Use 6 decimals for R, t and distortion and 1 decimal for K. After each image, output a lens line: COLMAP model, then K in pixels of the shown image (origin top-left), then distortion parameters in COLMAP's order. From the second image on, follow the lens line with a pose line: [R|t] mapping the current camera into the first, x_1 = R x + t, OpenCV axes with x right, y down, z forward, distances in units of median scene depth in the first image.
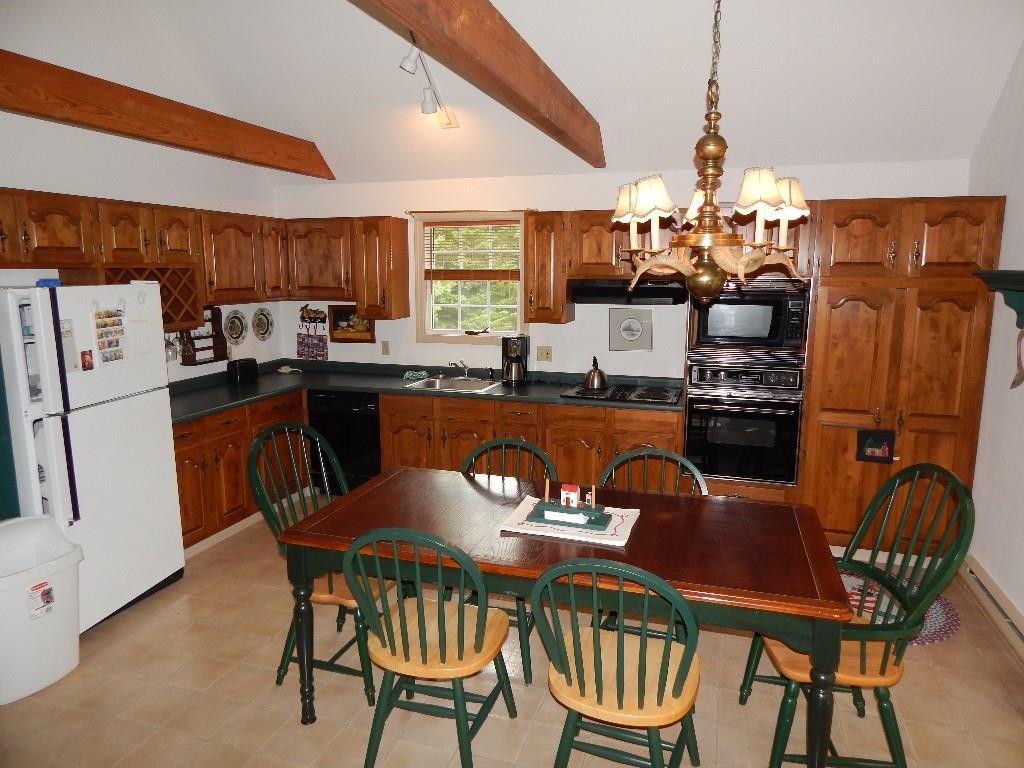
lens RADIAL K [[674.6, 0, 506.6], [0, 674.6, 385.7], [0, 0, 1]] dist [0.009802, -0.008163]
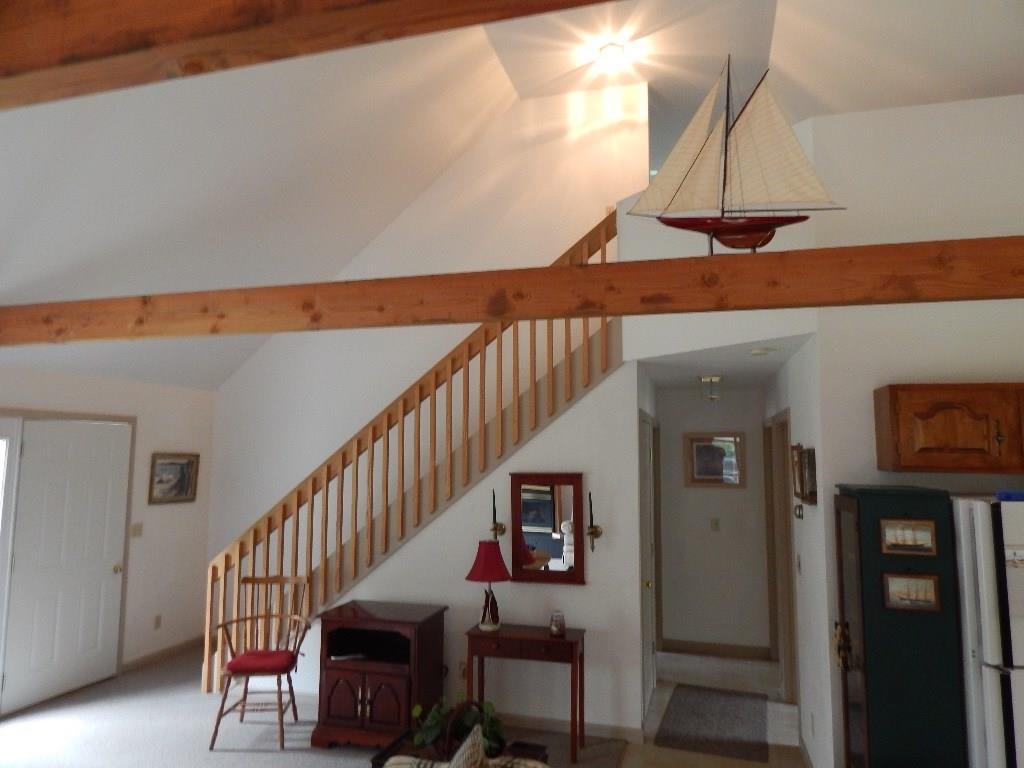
lens RADIAL K [[674.6, 0, 514.5], [0, 674.6, 384.2], [0, 0, 1]] dist [0.009802, -0.008163]
pose [[0.054341, -0.091753, -0.994298, 0.059092], [-0.177849, 0.978958, -0.100057, -0.056397], [0.982556, 0.182272, 0.036880, 0.214191]]
